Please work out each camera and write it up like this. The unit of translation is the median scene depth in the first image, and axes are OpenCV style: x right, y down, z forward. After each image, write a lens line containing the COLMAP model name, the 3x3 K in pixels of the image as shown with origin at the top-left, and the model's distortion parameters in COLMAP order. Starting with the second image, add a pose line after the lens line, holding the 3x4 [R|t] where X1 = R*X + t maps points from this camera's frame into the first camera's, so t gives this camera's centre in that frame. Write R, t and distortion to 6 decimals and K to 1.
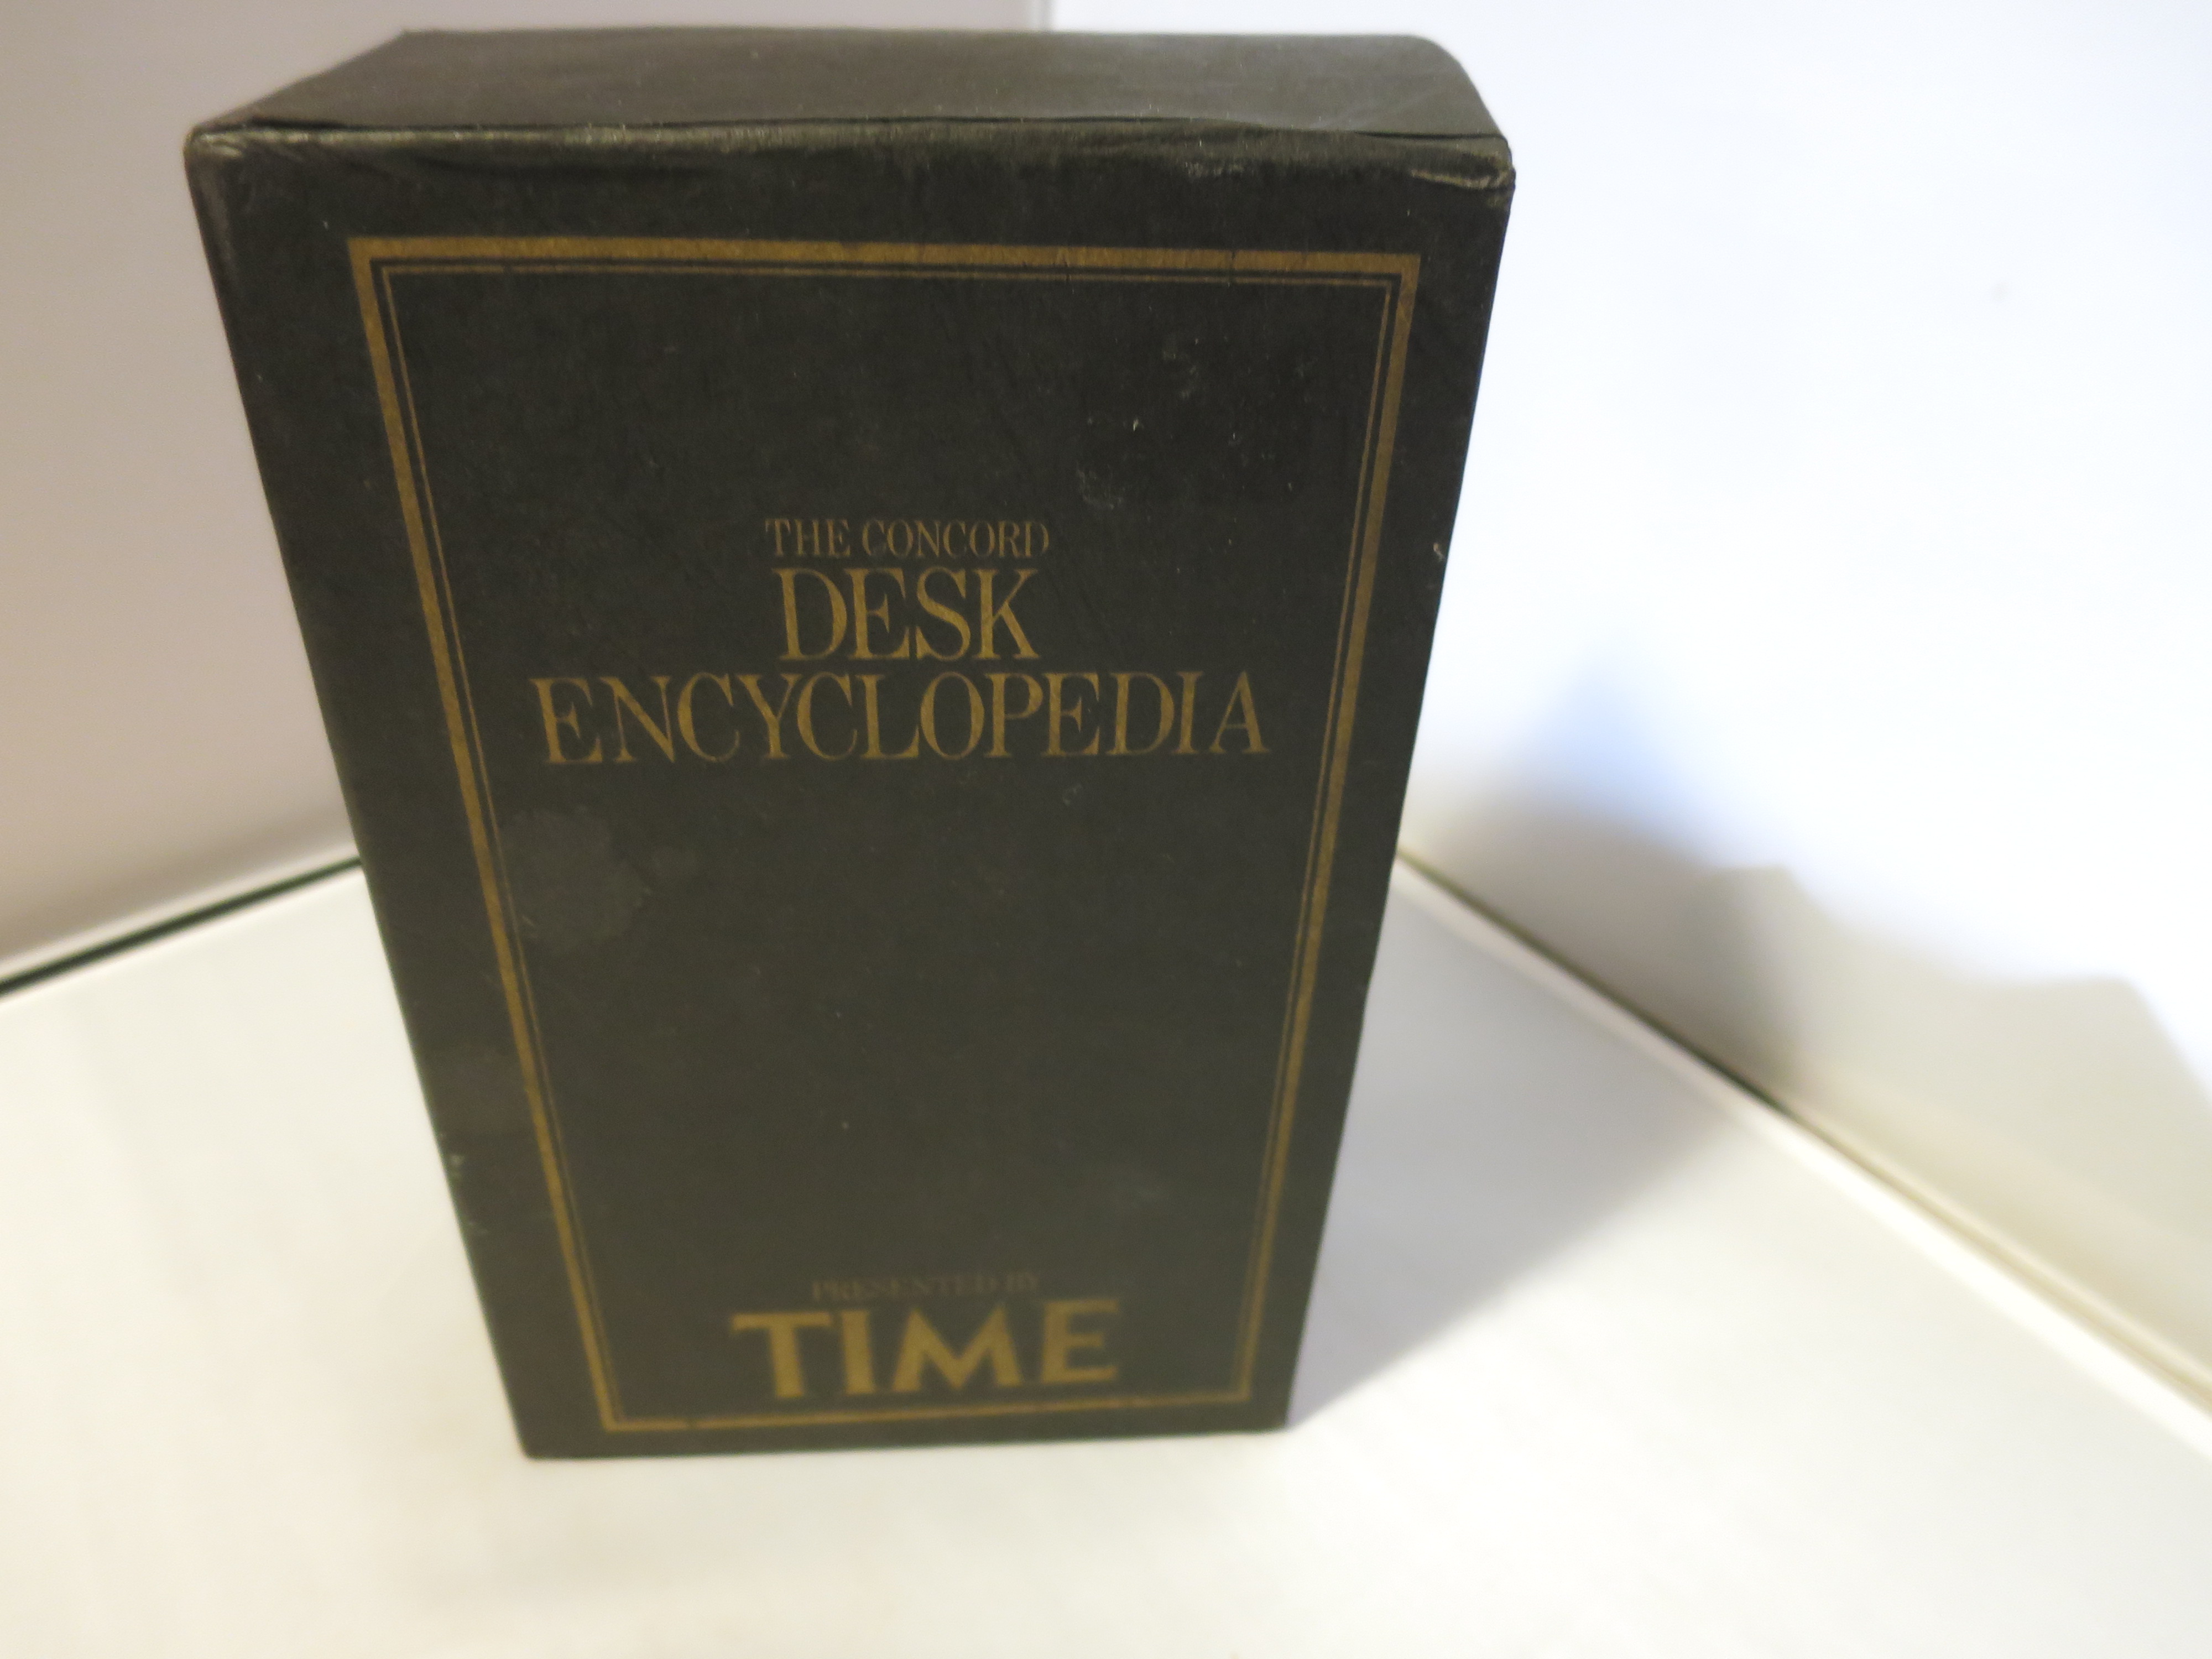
lens RADIAL K [[1535.9, 0, 1097.8], [0, 1535.9, 811.3], [0, 0, 1]] dist [-0.022919, 0.008331]
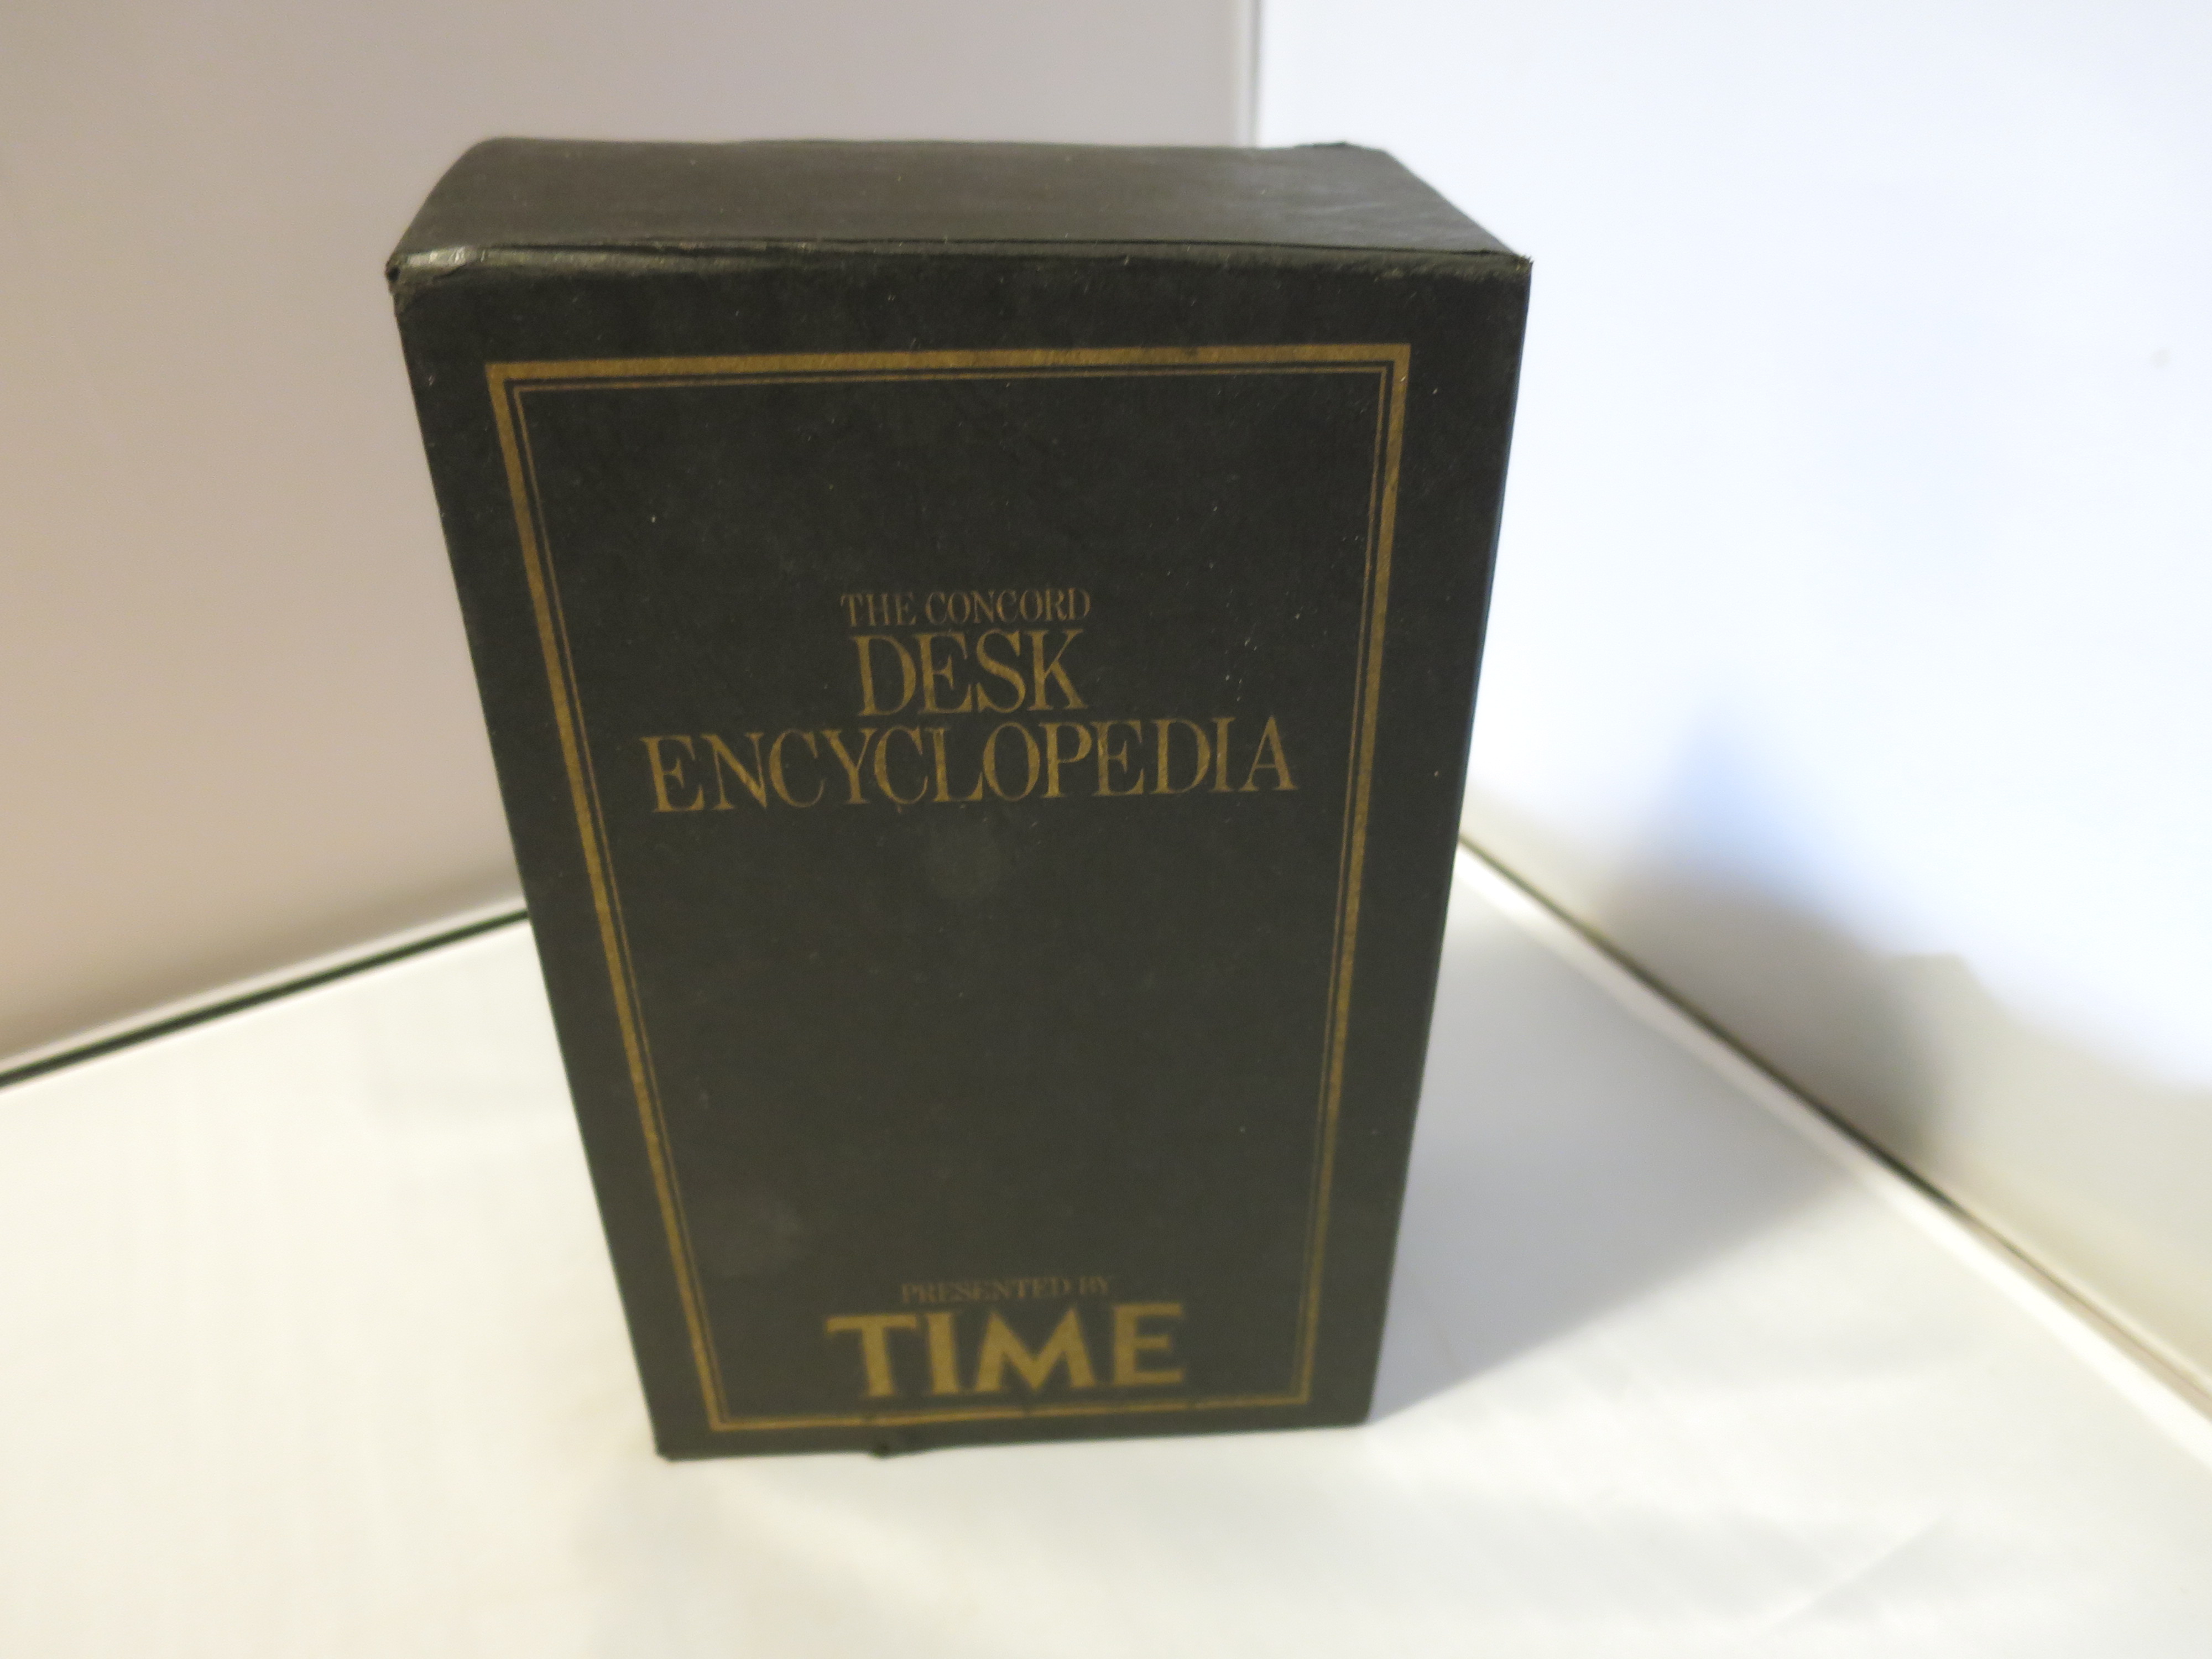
lens RADIAL K [[1535.9, 0, 1108.7], [0, 1535.9, 828.8], [0, 0, 1]] dist [-0.022919, 0.008331]
pose [[0.998326, -0.019626, -0.054401, 0.036421], [0.018280, 0.999517, -0.025122, 0.016189], [0.054868, 0.024086, 0.998203, -0.114465]]
